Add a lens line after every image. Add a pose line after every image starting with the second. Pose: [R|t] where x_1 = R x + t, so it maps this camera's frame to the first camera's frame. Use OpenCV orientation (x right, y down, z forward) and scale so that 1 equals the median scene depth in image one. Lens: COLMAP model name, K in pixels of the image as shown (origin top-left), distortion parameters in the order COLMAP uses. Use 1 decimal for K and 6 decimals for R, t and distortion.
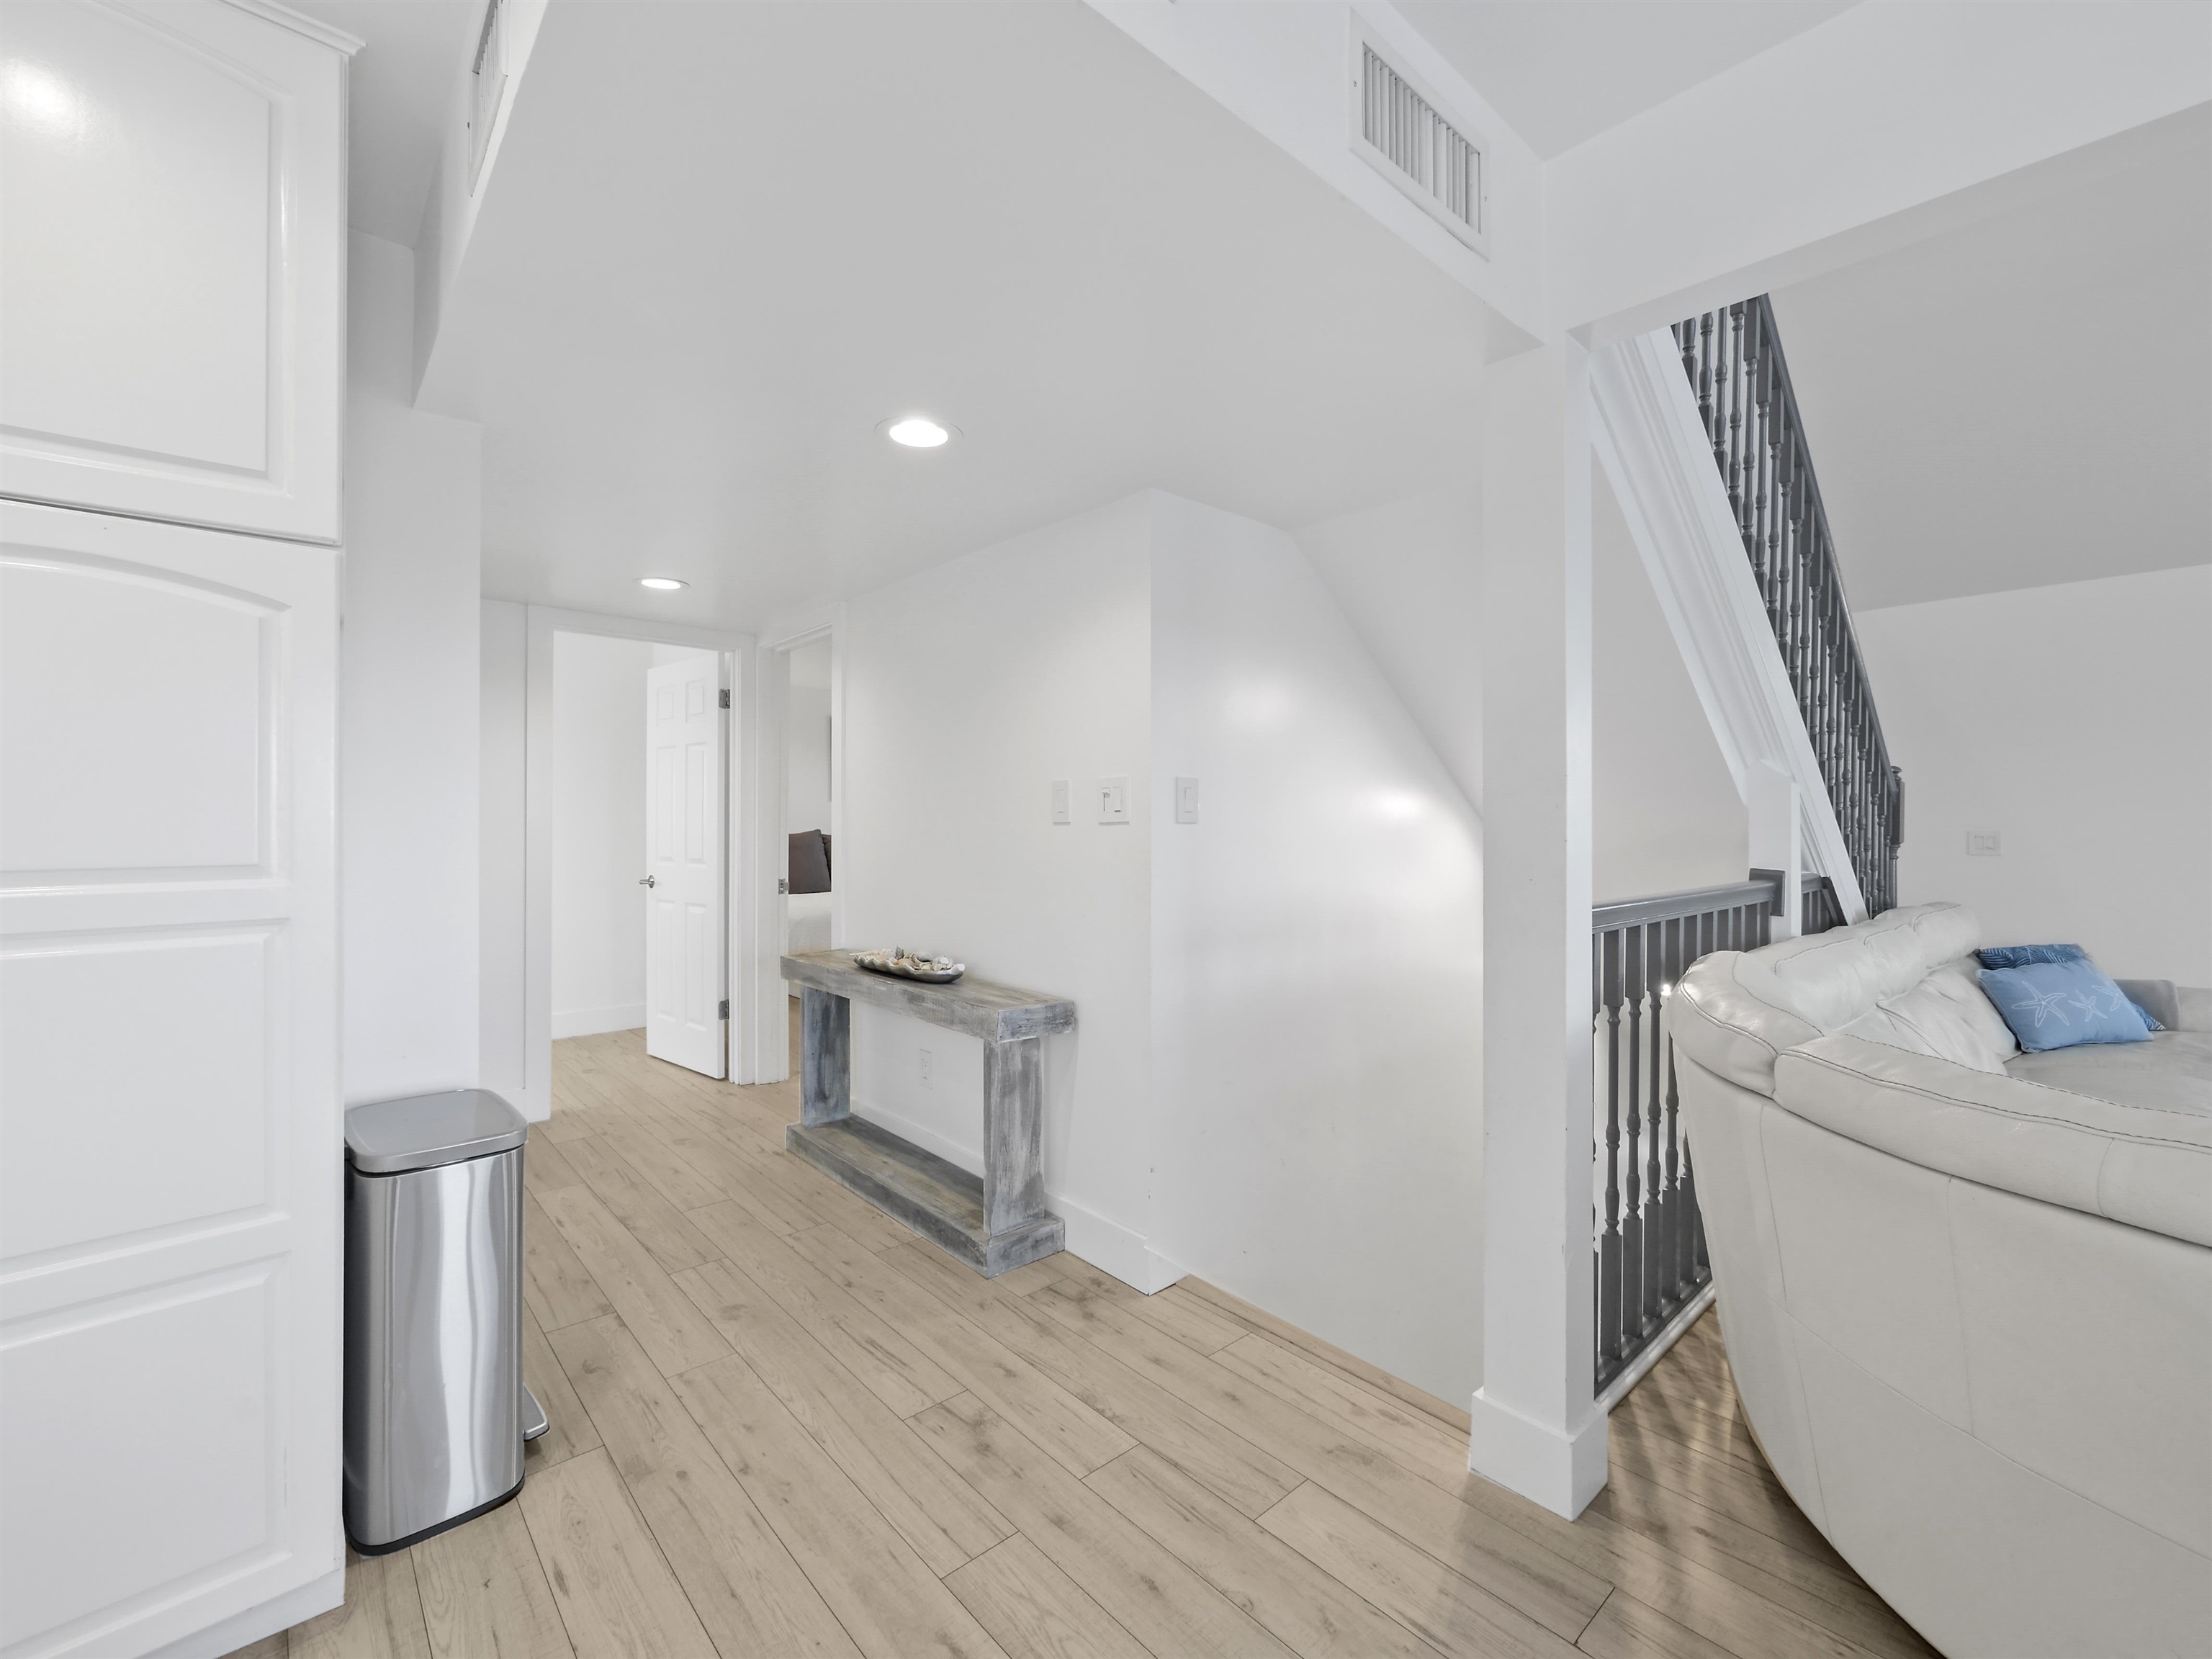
lens RADIAL K [[940.4, 0, 1110.8], [0, 940.4, 814.7], [0, 0, 1]] dist [-0.002833, 0.000222]
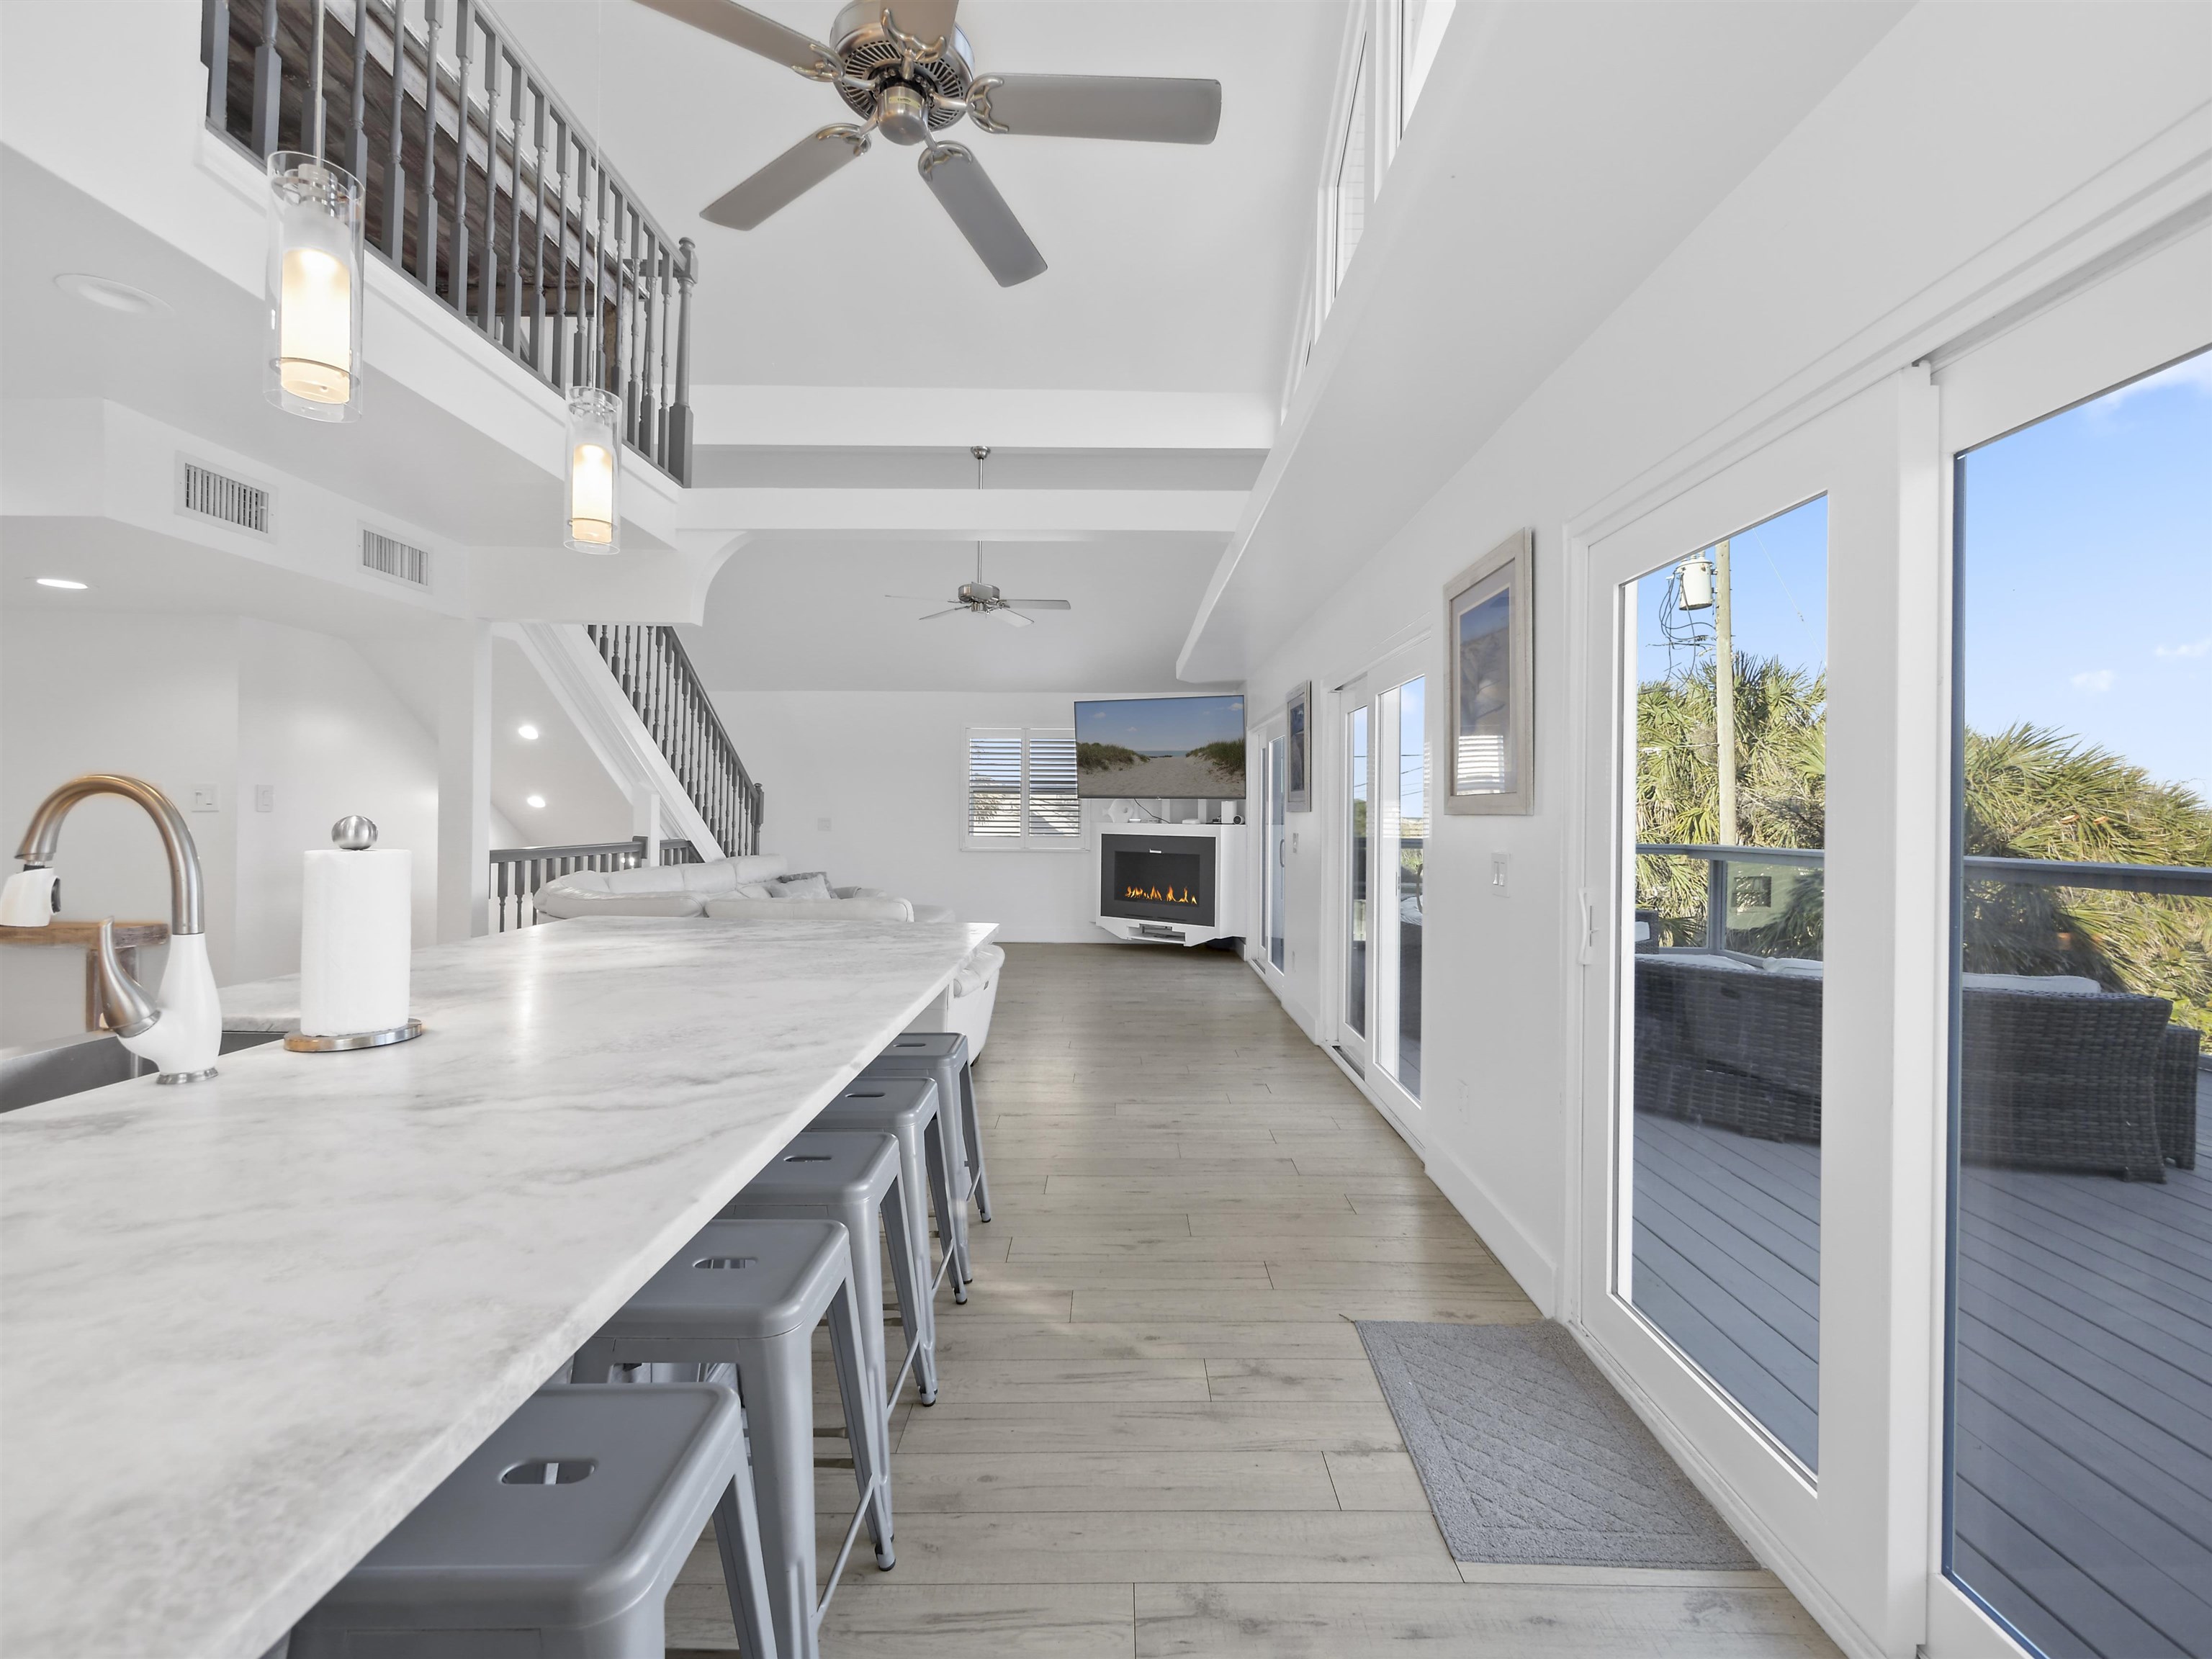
lens RADIAL K [[940.4, 0, 1110.8], [0, 940.4, 814.7], [0, 0, 1]] dist [-0.002833, 0.000222]
pose [[0.662968, 0.001773, 0.748645, -0.177692], [-0.011284, 0.999907, 0.007624, -0.015706], [-0.748563, -0.013502, 0.662927, -1.297351]]
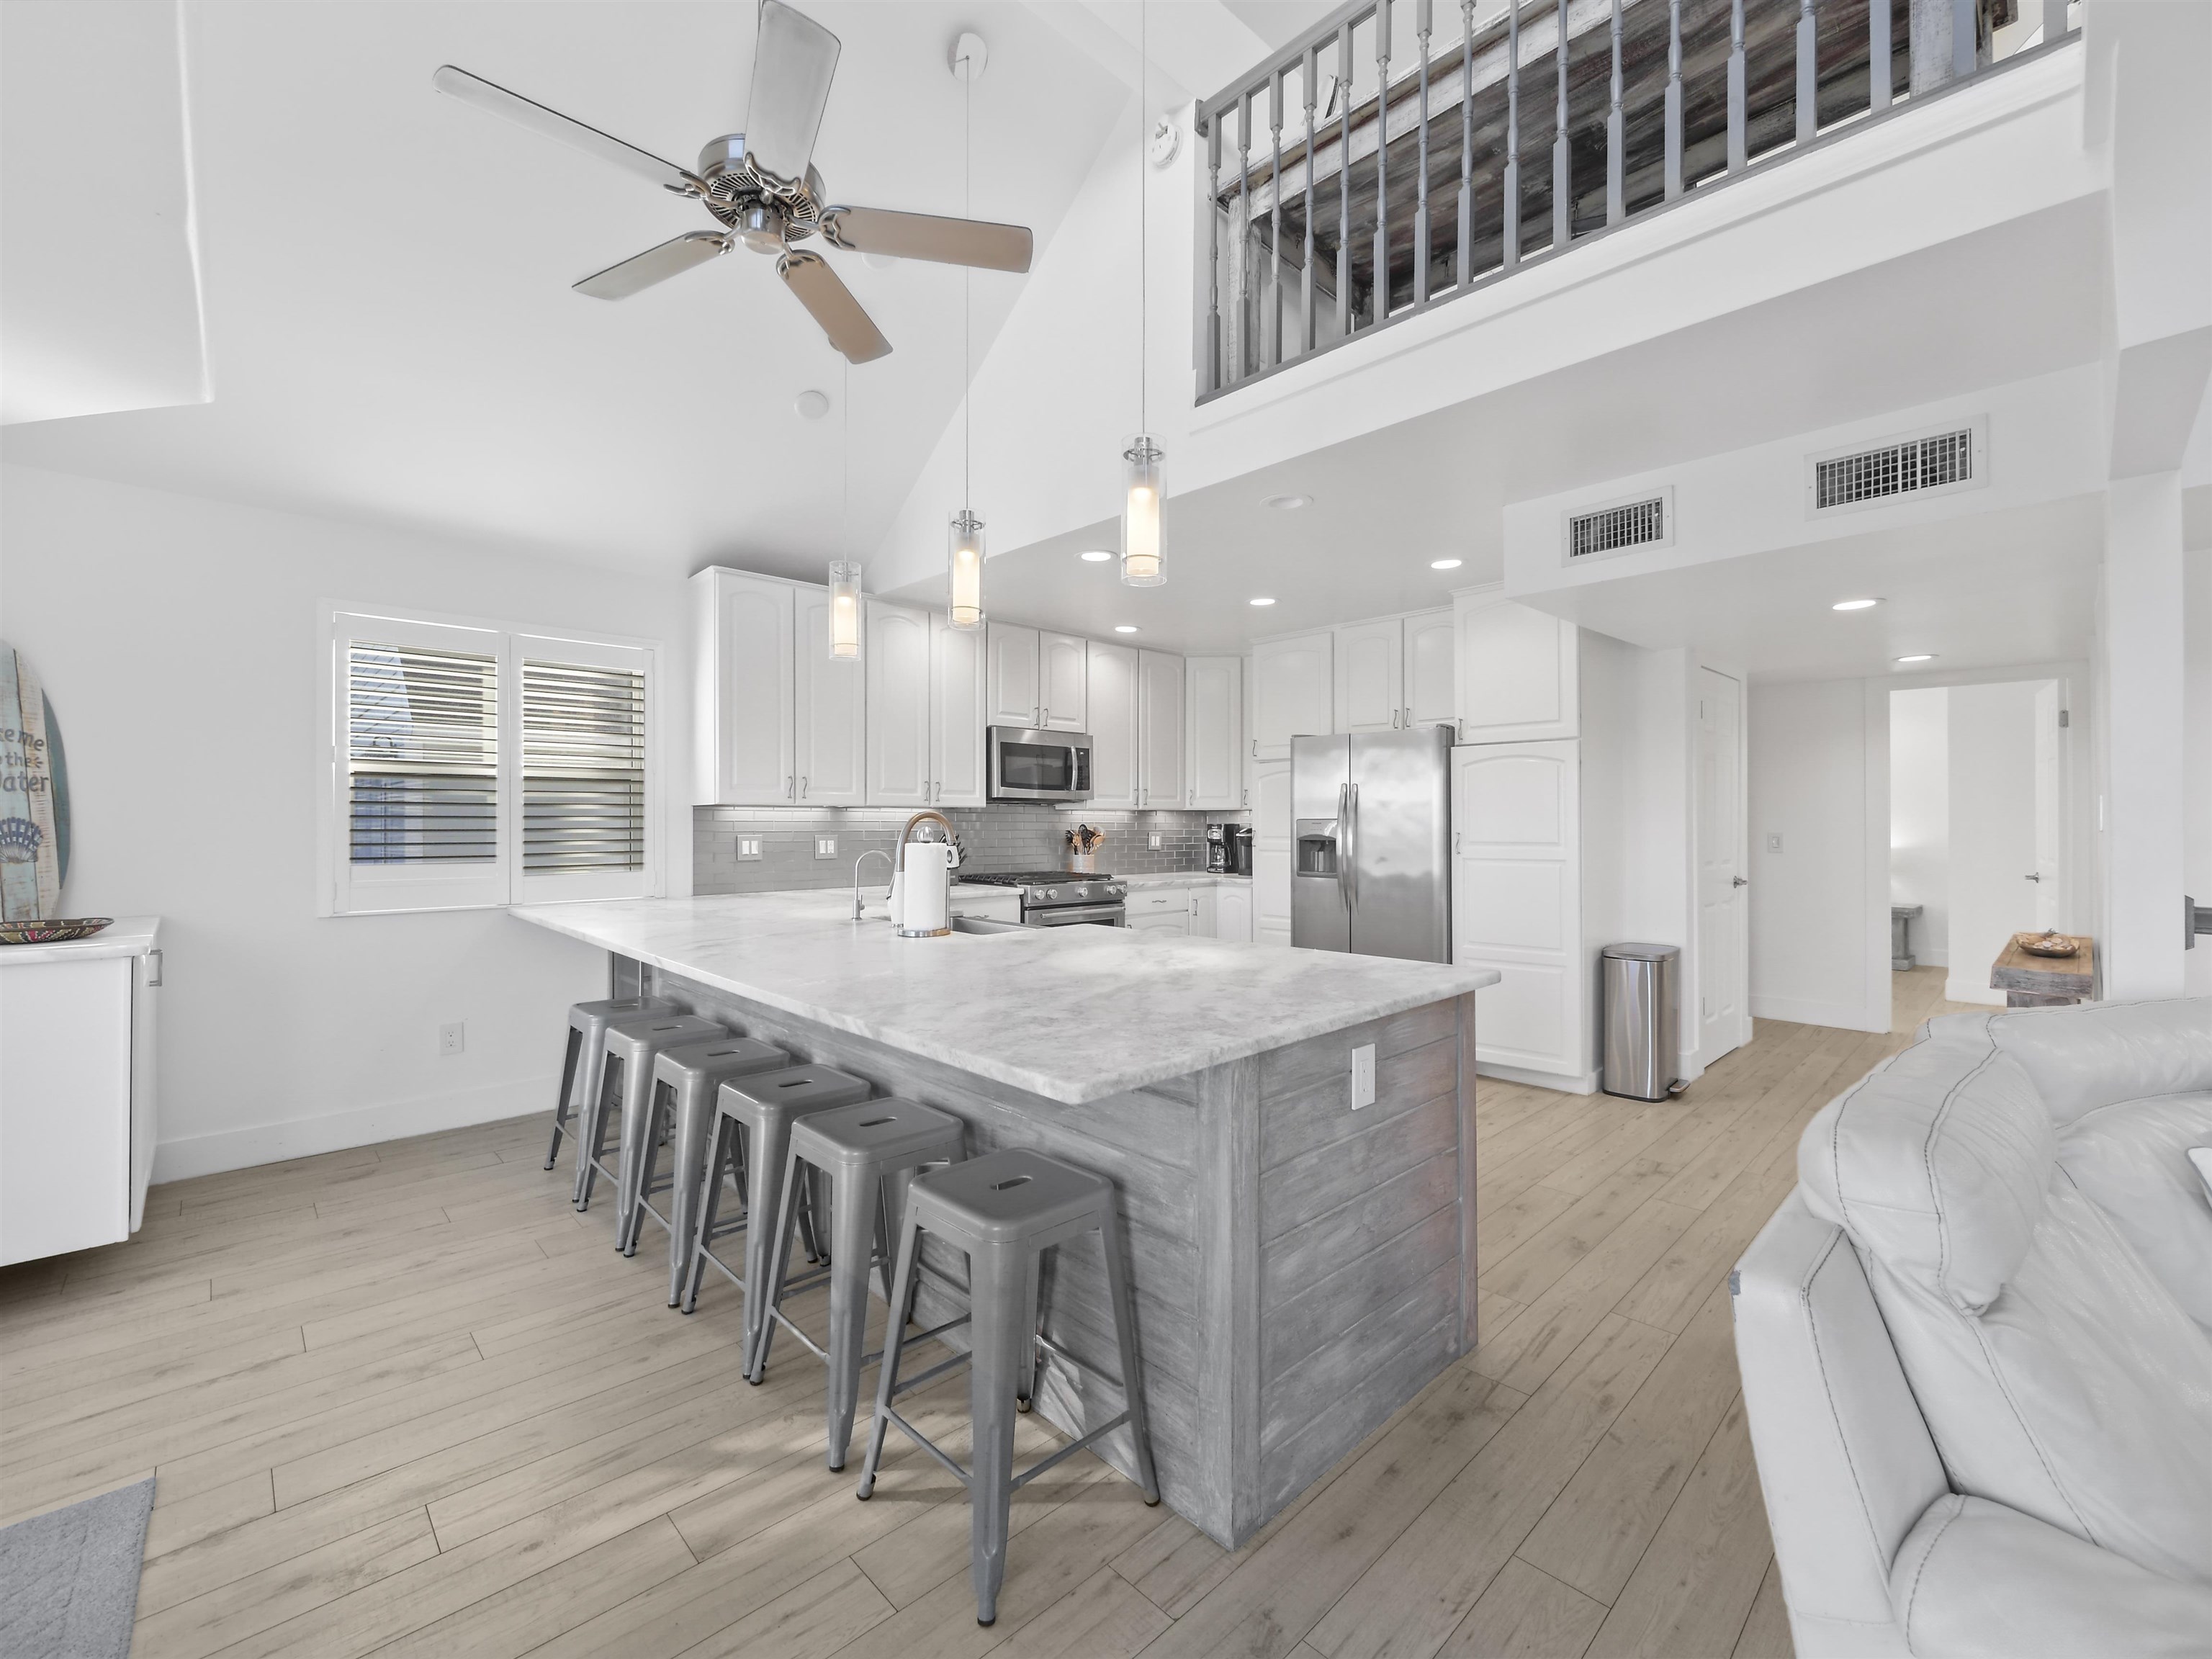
lens RADIAL K [[940.4, 0, 1110.8], [0, 940.4, 814.7], [0, 0, 1]] dist [-0.002833, 0.000222]
pose [[0.036162, -0.010391, -0.999292, 1.206660], [0.003880, 0.999940, -0.010258, -0.007660], [0.999338, -0.003506, 0.036200, -0.347504]]
